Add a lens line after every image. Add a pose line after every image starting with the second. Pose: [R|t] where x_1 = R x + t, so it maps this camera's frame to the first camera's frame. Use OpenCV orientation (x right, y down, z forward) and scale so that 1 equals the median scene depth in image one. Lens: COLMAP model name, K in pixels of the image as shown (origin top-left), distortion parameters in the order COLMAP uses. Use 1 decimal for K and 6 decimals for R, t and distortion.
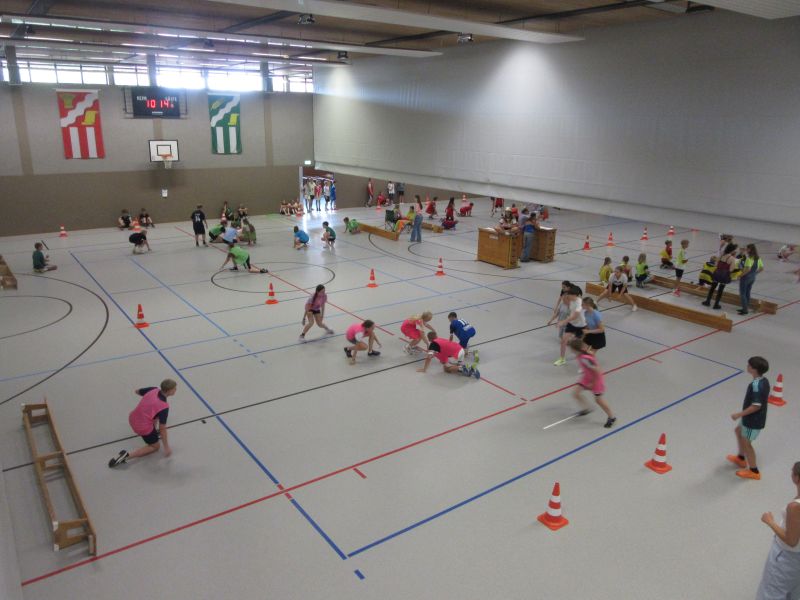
lens RADIAL K [[596.9, 0, 400.0], [0, 596.9, 300.0], [0, 0, 1]] dist [-0.001846, -0.002800]
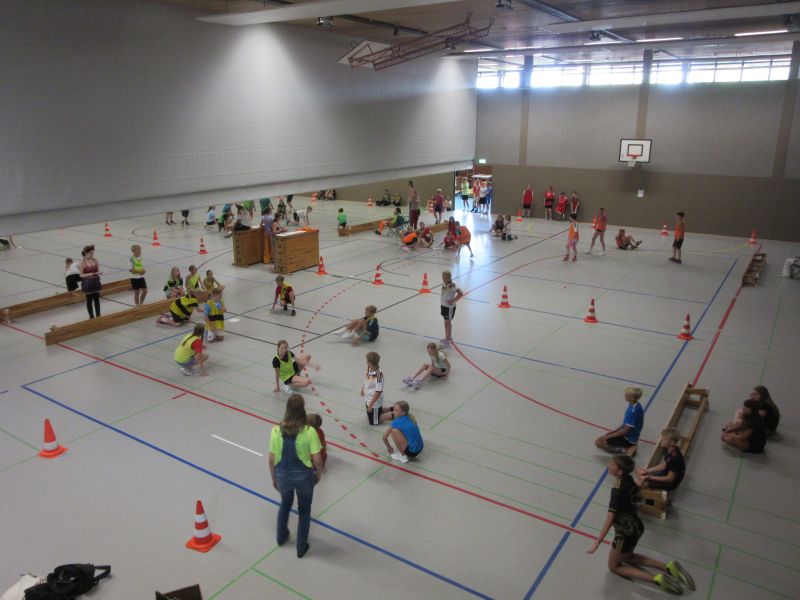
lens RADIAL K [[632.3, 0, 400.0], [0, 632.3, 300.0], [0, 0, 1]] dist [-0.004593, -0.002950]
pose [[0.360400, 0.253091, -0.897807, 0.453230], [-0.268500, 0.949900, 0.159994, -0.086953], [0.893319, 0.183399, 0.410299, 0.303300]]
